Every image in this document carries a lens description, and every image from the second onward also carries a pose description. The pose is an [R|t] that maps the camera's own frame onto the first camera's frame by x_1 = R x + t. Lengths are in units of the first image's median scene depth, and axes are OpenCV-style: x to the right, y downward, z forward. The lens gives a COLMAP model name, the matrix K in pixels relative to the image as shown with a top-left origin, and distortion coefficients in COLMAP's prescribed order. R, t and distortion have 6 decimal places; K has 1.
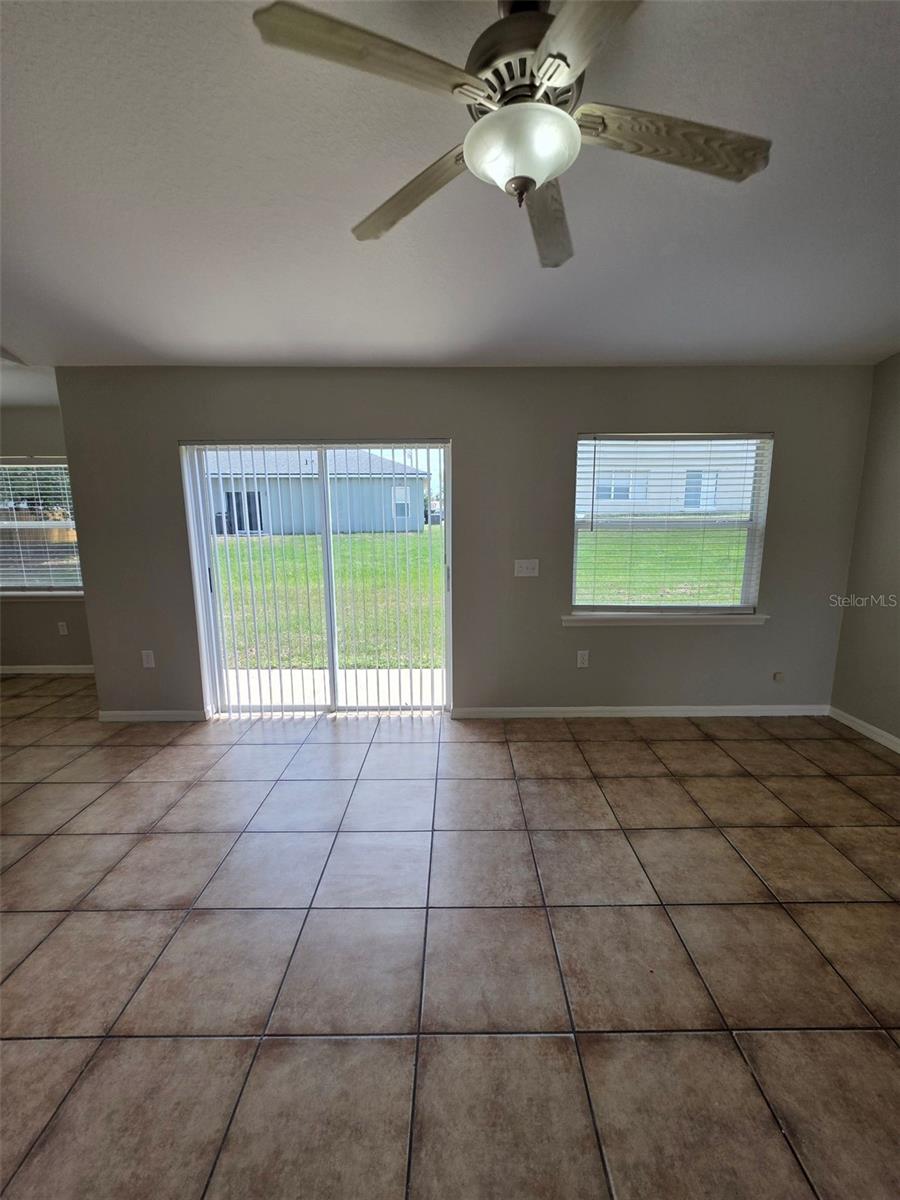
lens RADIAL K [[478.4, 0, 458.6], [0, 478.4, 597.1], [0, 0, 1]] dist [-0.002625, 0.001577]
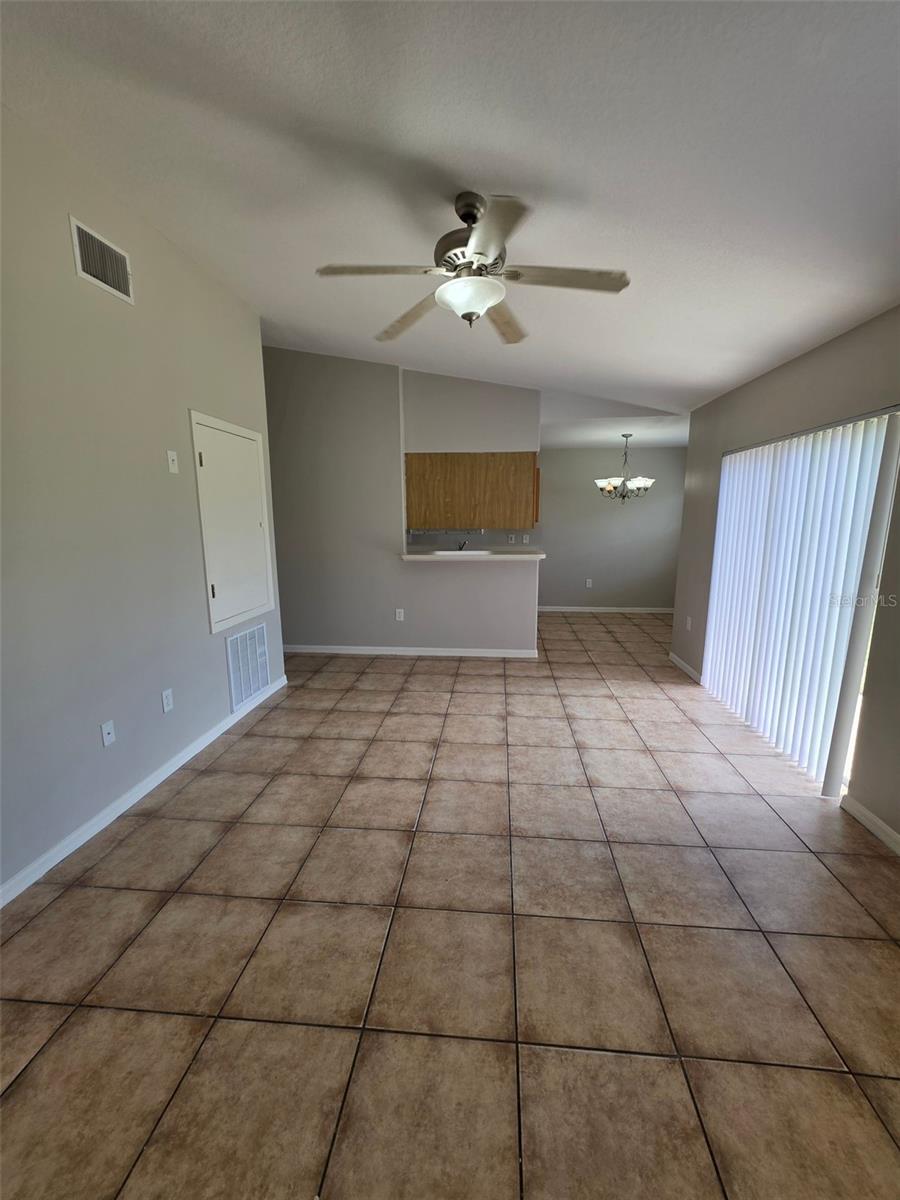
lens RADIAL K [[478.4, 0, 460.2], [0, 478.4, 601.2], [0, 0, 1]] dist [-0.002625, 0.001577]
pose [[-0.088520, 0.185208, -0.978704, 1.065857], [-0.168011, 0.965707, 0.197944, -0.132287], [0.981803, 0.181955, -0.054368, 0.687133]]
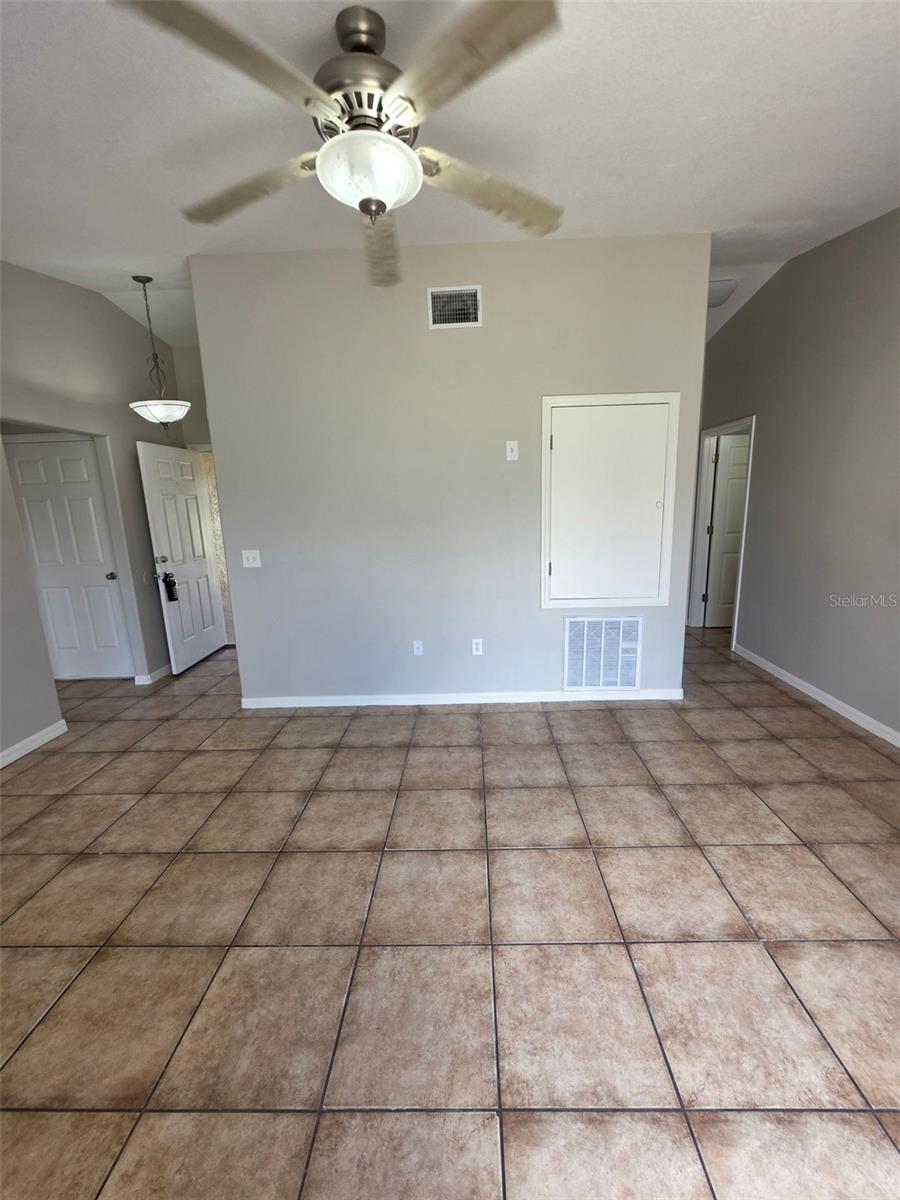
lens RADIAL K [[478.4, 0, 459.8], [0, 478.4, 598.6], [0, 0, 1]] dist [-0.002625, 0.001577]
pose [[-0.999005, 0.029950, 0.033035, -0.044535], [0.039983, 0.929635, 0.366305, -0.229363], [-0.019740, 0.367262, -0.929908, 1.316294]]
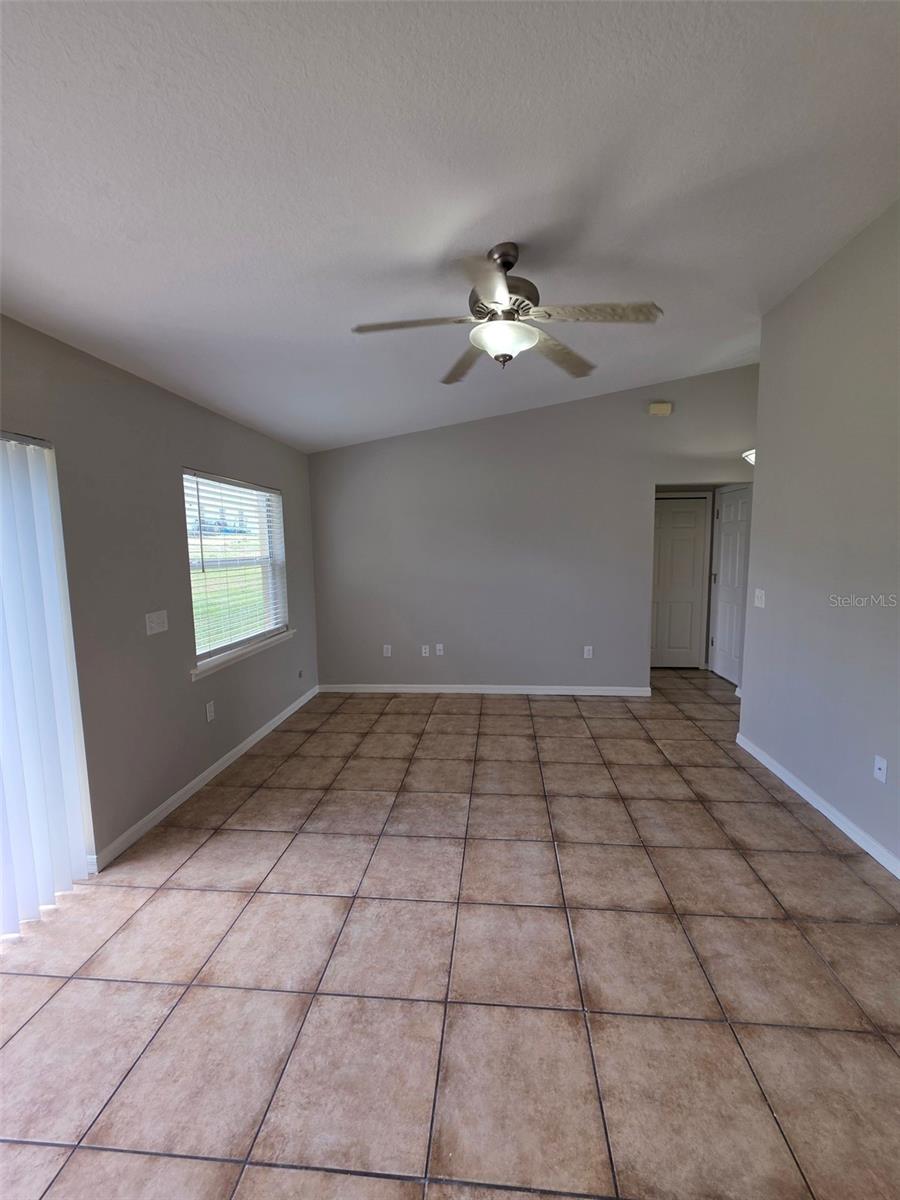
lens RADIAL K [[478.4, 0, 460.8], [0, 478.4, 597.1], [0, 0, 1]] dist [-0.002625, 0.001577]
pose [[0.089798, -0.104009, 0.990514, -0.906368], [0.182202, 0.979464, 0.086331, -0.119017], [-0.979152, 0.172722, 0.106905, 0.621370]]
